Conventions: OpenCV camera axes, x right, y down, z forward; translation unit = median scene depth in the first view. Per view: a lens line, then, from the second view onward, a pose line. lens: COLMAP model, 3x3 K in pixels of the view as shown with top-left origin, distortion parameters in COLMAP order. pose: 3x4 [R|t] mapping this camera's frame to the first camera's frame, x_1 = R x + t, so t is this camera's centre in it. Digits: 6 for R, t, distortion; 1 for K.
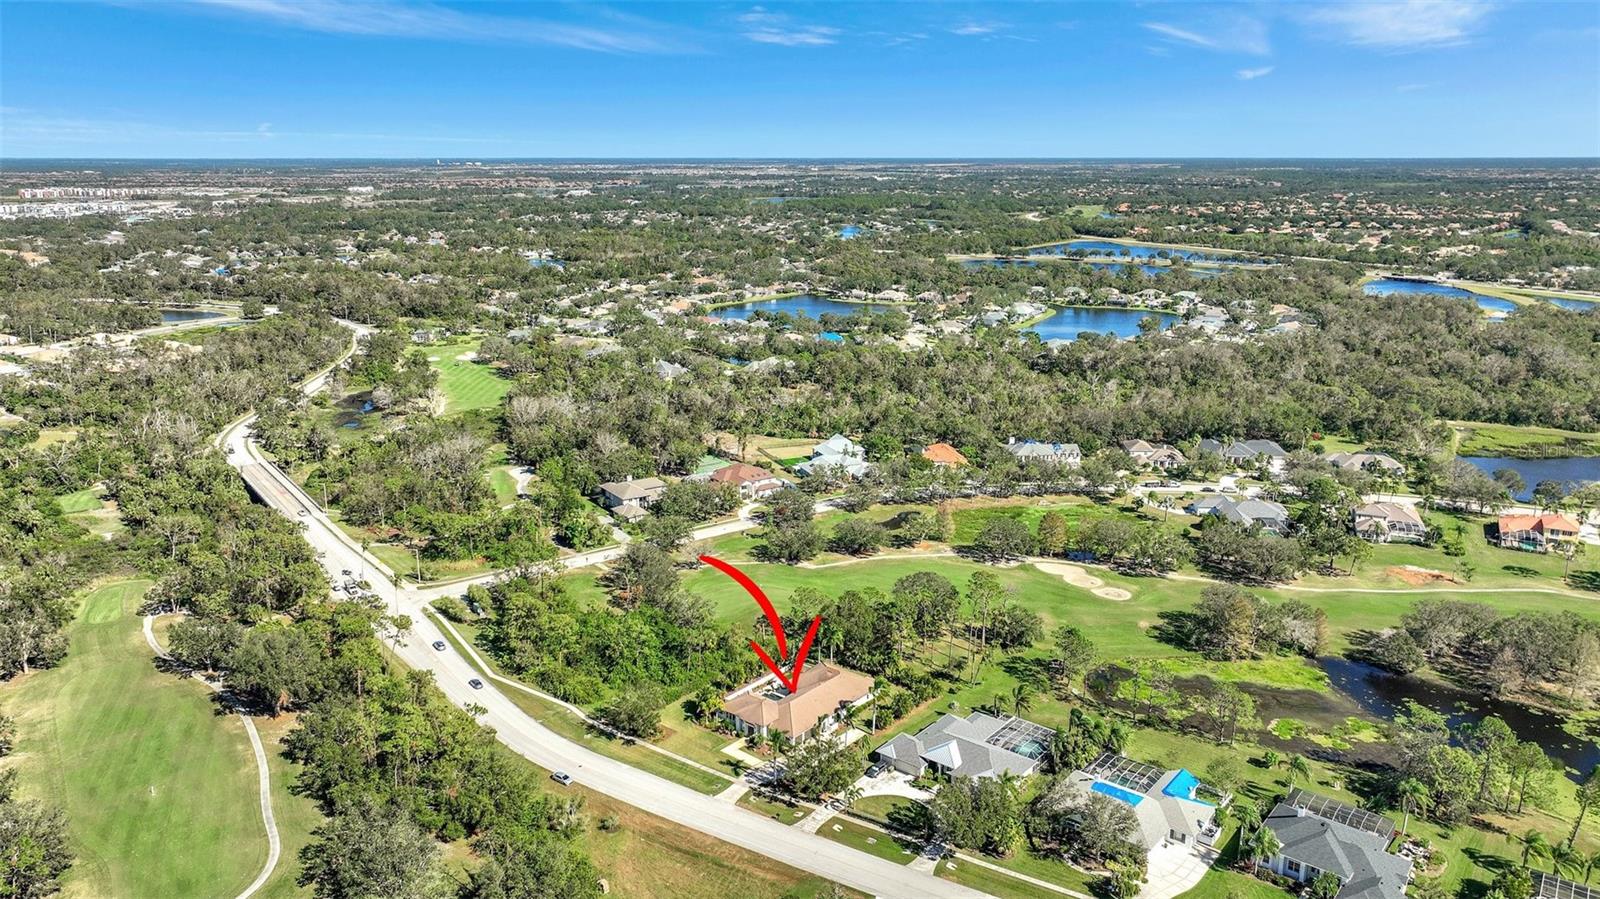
lens RADIAL K [[1050.8, 0, 800.0], [0, 1050.8, 449.5], [0, 0, 1]] dist [0.011555, -0.000741]
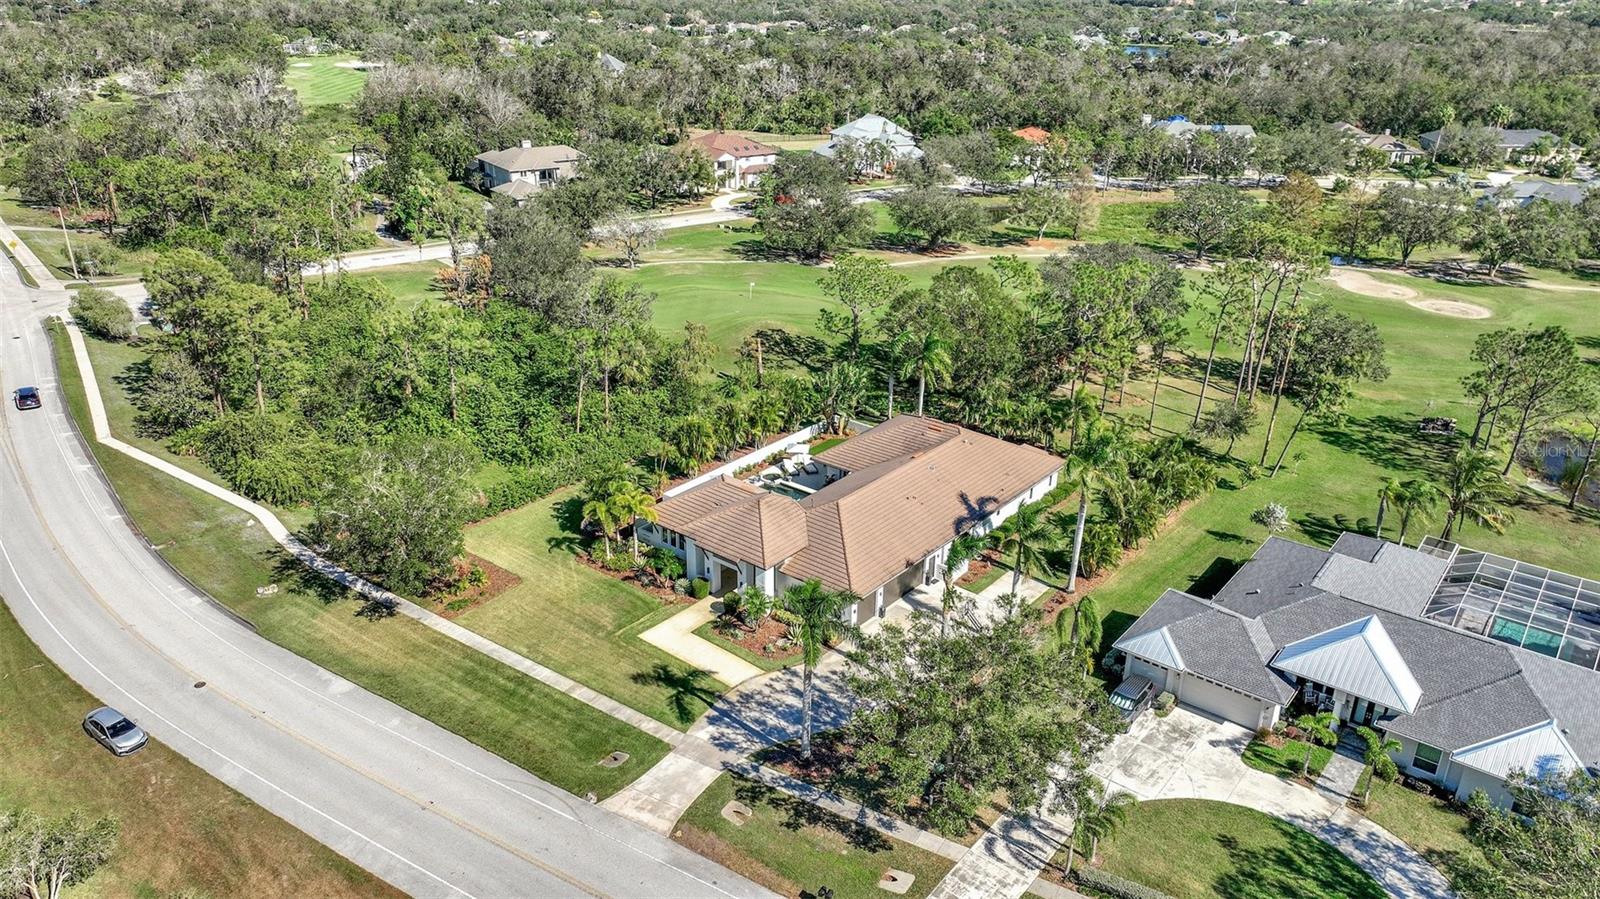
lens RADIAL K [[1050.8, 0, 800.0], [0, 1050.8, 449.5], [0, 0, 1]] dist [0.011555, -0.000741]
pose [[0.999845, 0.008622, 0.015328, -0.028314], [-0.010964, 0.987066, 0.159941, 0.165833], [-0.013750, -0.160084, 0.987008, 0.650220]]
